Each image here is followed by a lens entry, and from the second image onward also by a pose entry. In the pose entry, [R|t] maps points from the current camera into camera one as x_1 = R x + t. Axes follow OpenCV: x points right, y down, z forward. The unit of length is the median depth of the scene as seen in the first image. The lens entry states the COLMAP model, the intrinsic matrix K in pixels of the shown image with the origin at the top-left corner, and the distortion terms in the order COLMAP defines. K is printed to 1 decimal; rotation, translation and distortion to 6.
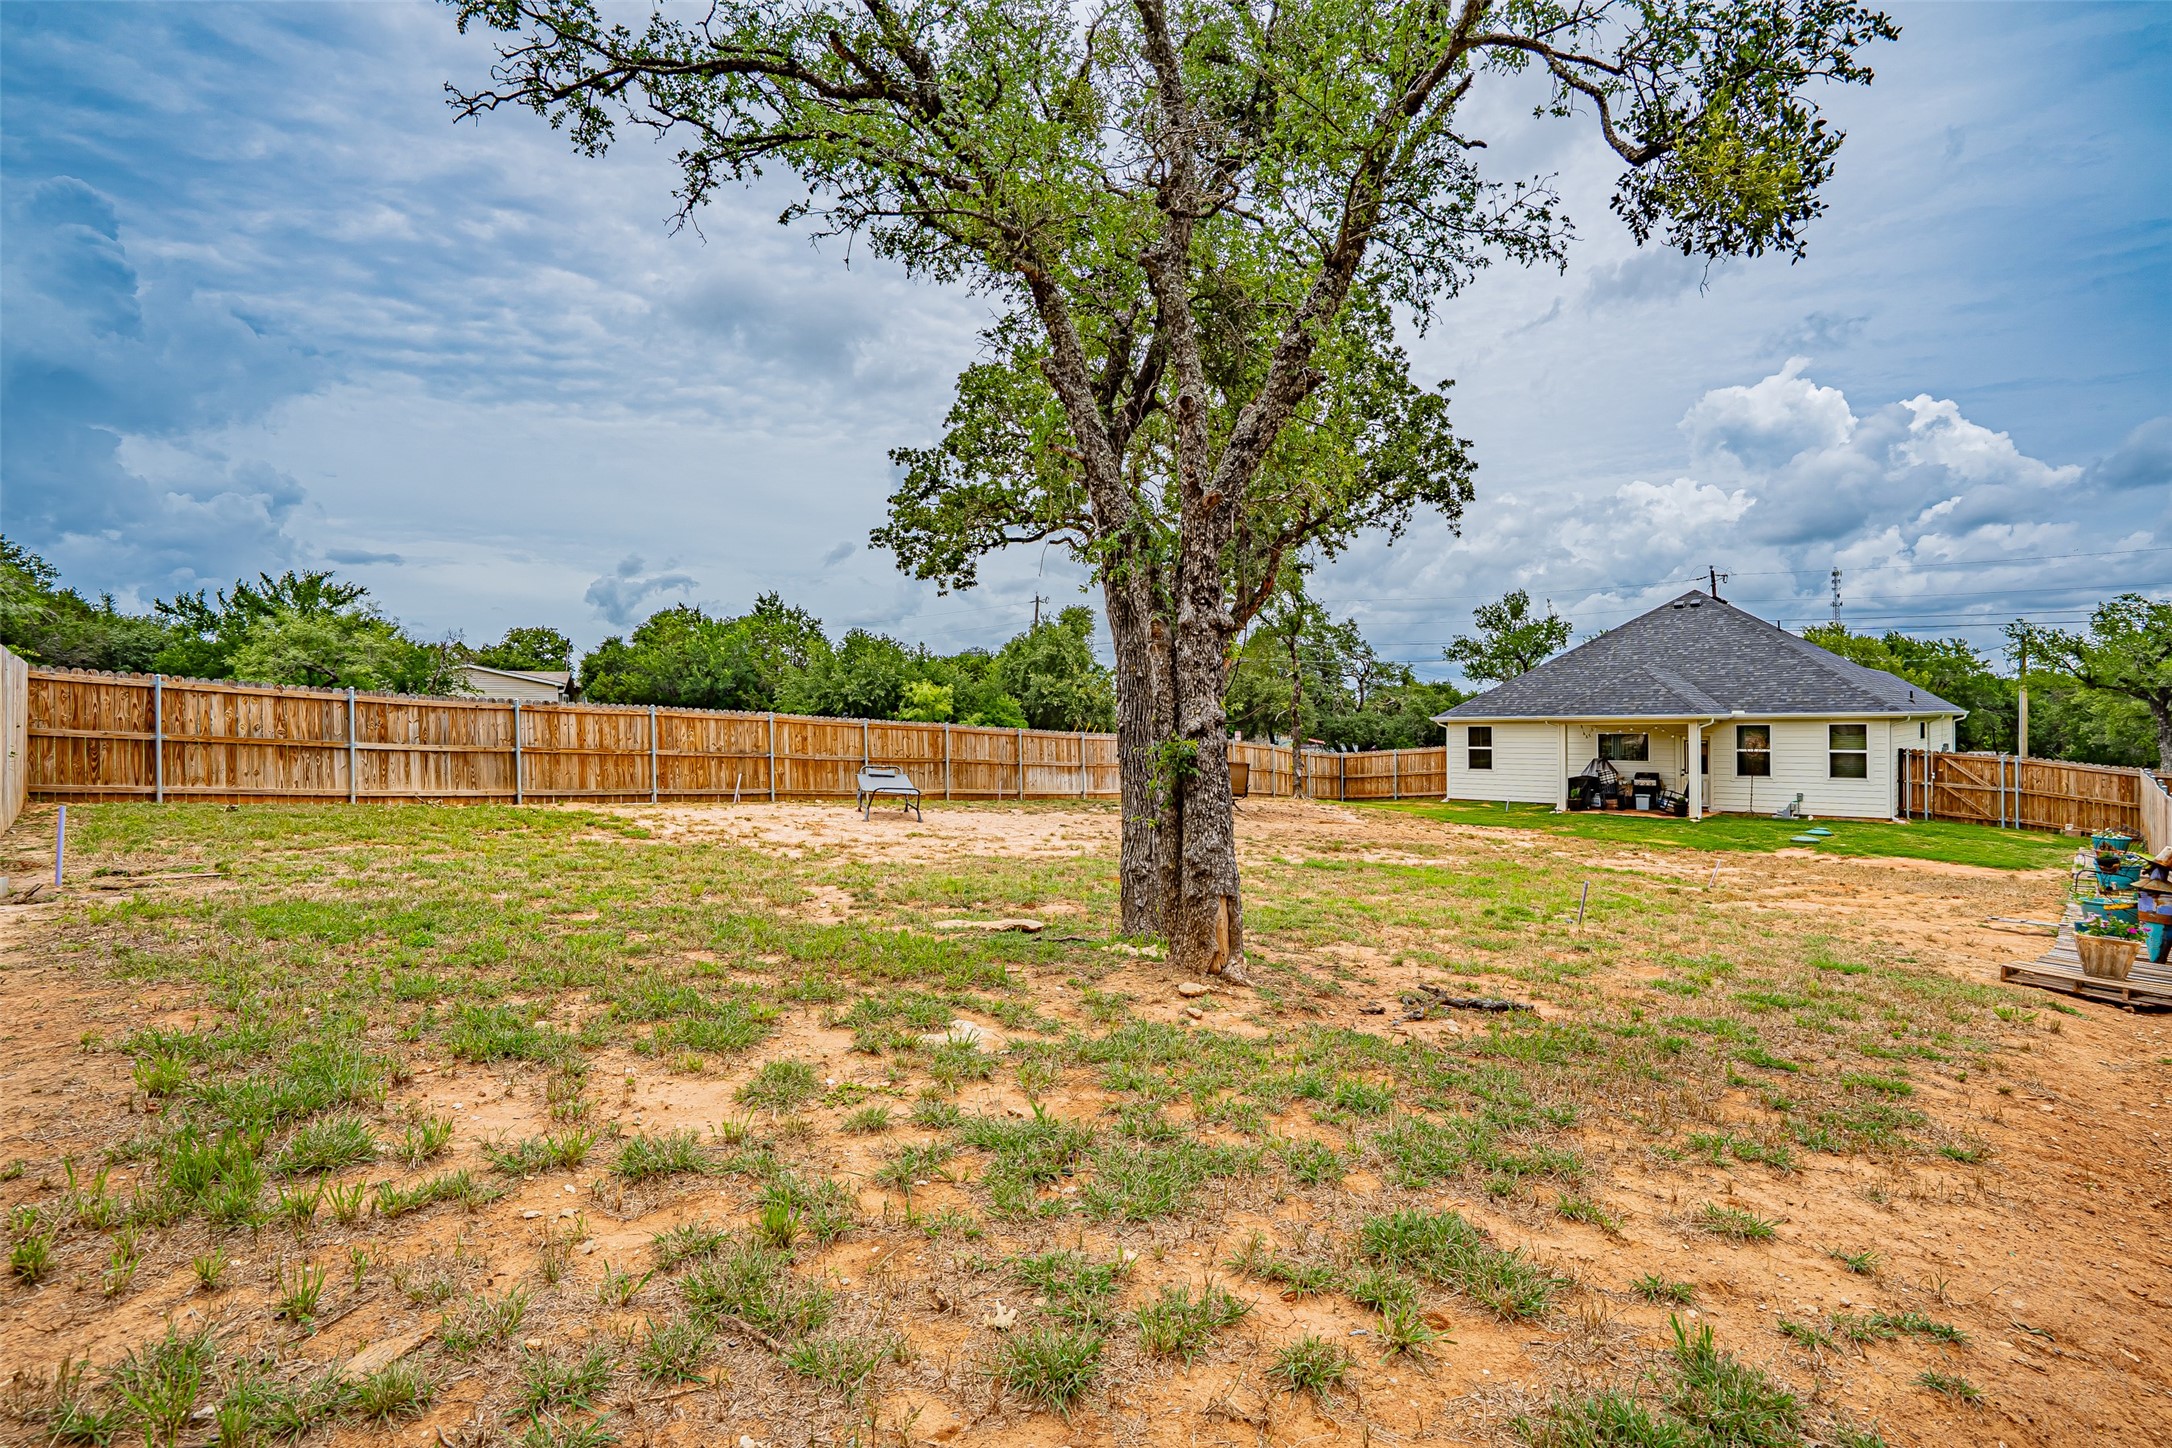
lens RADIAL K [[1019.0, 0, 1055.0], [0, 1019.0, 732.3], [0, 0, 1]] dist [-0.049812, 0.016250]
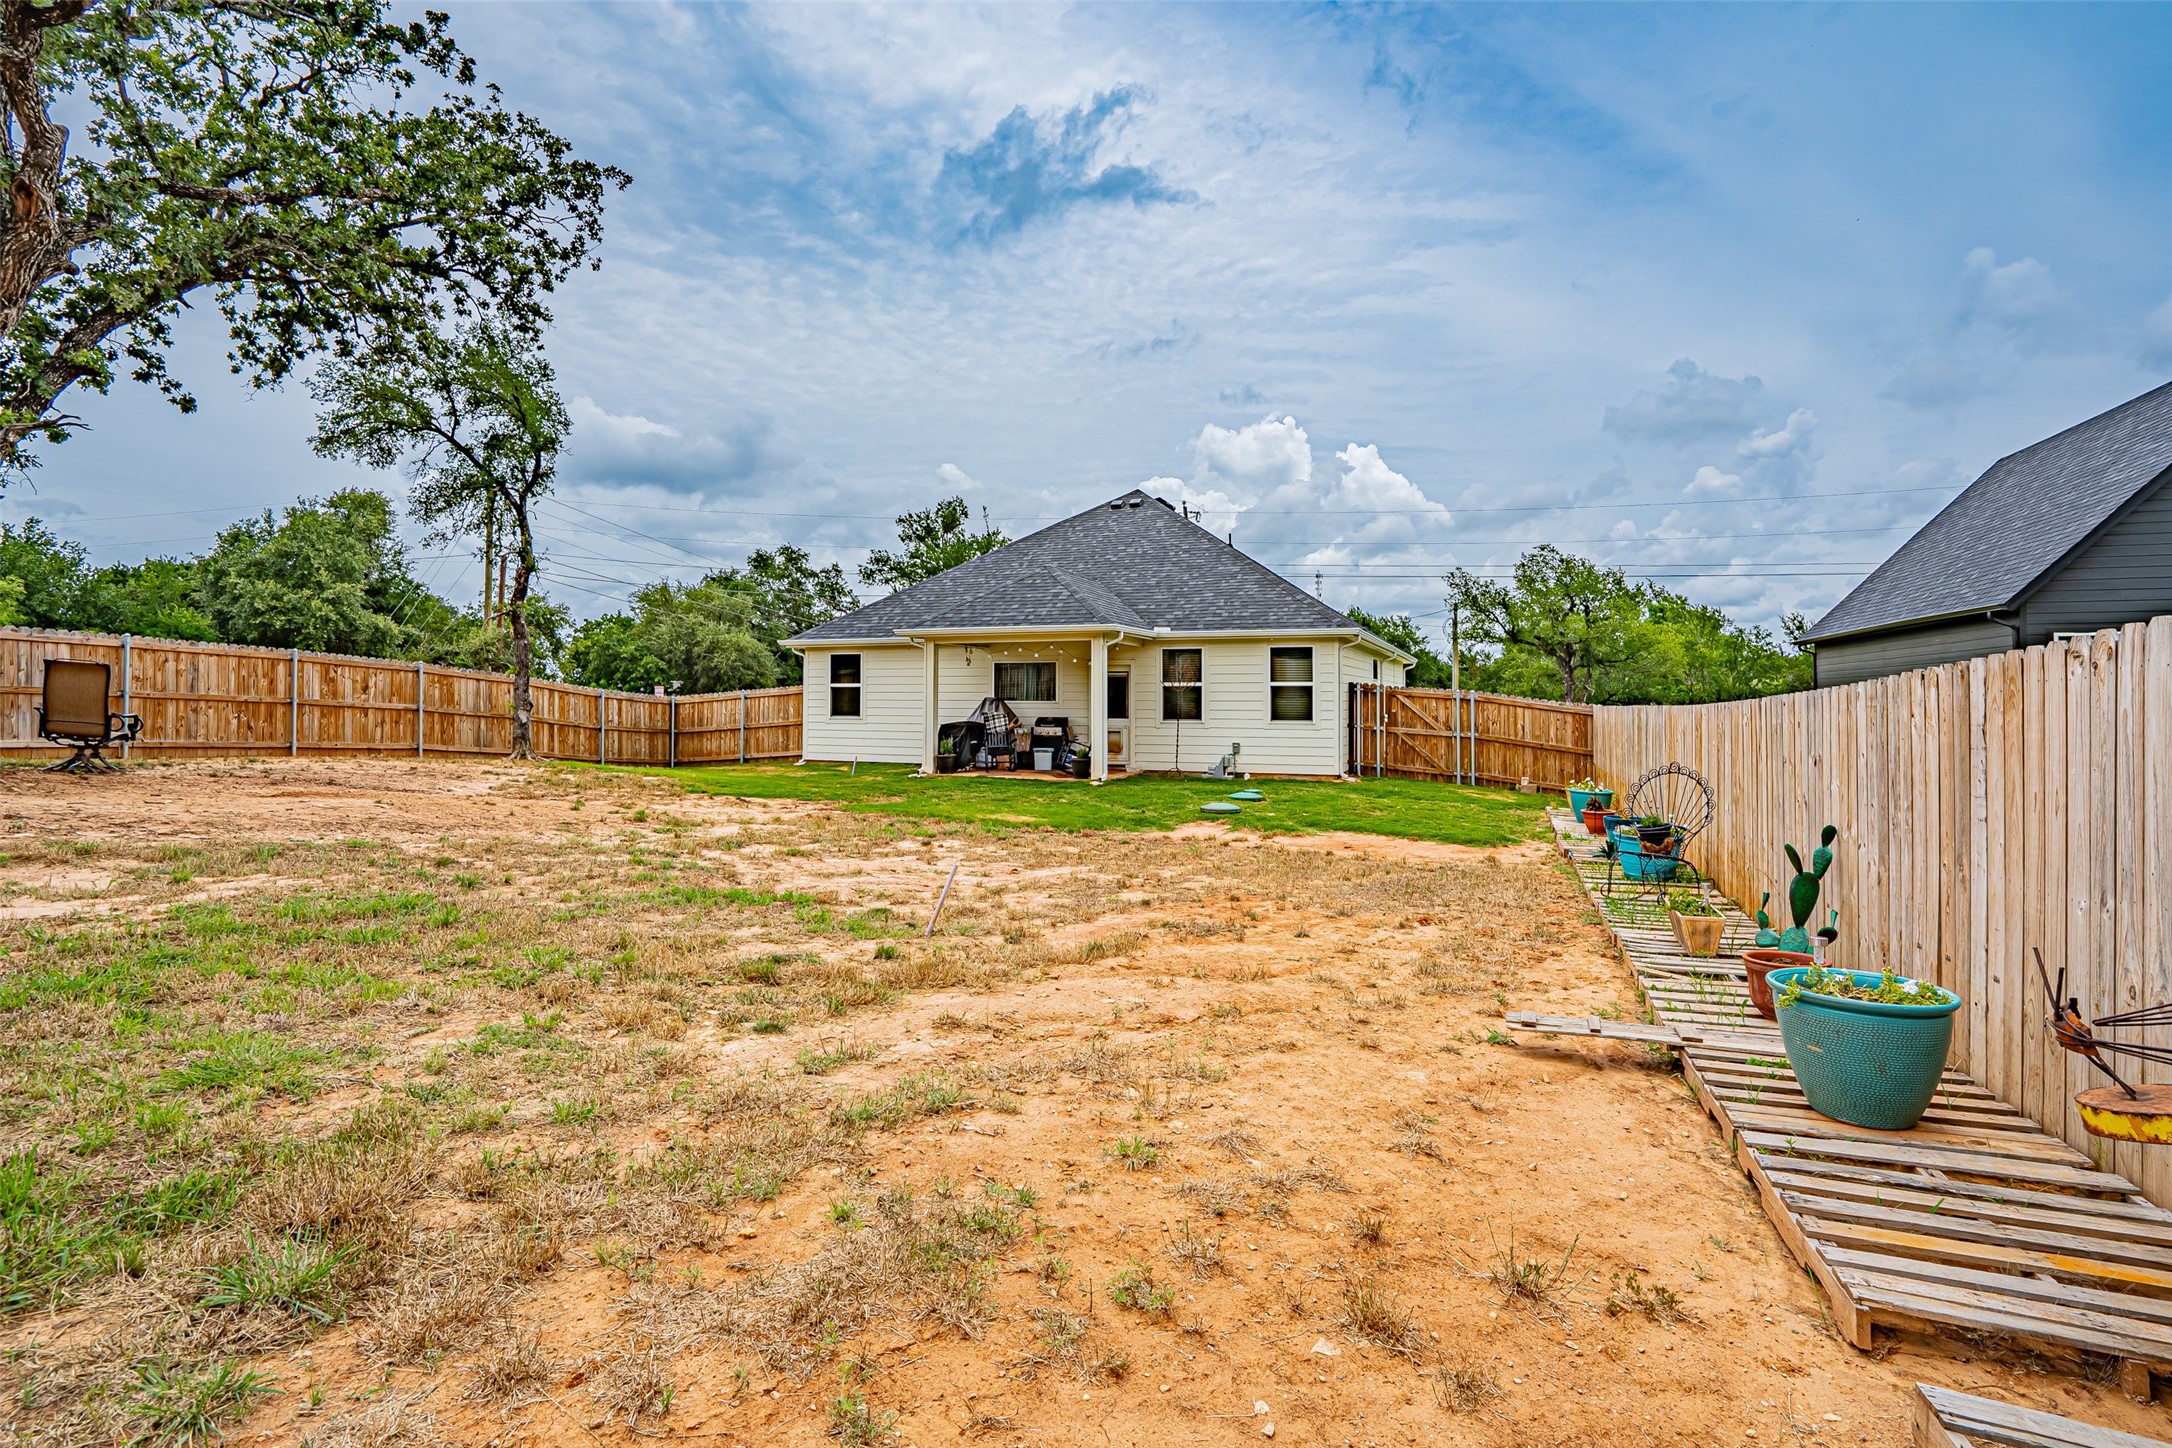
lens RADIAL K [[1019.0, 0, 1079.6], [0, 1019.0, 707.1], [0, 0, 1]] dist [-0.049812, 0.016250]
pose [[0.907311, 0.009722, 0.420347, 0.330974], [-0.007179, 0.999945, -0.007630, 0.041040], [-0.420398, 0.003905, 0.907331, 0.374005]]
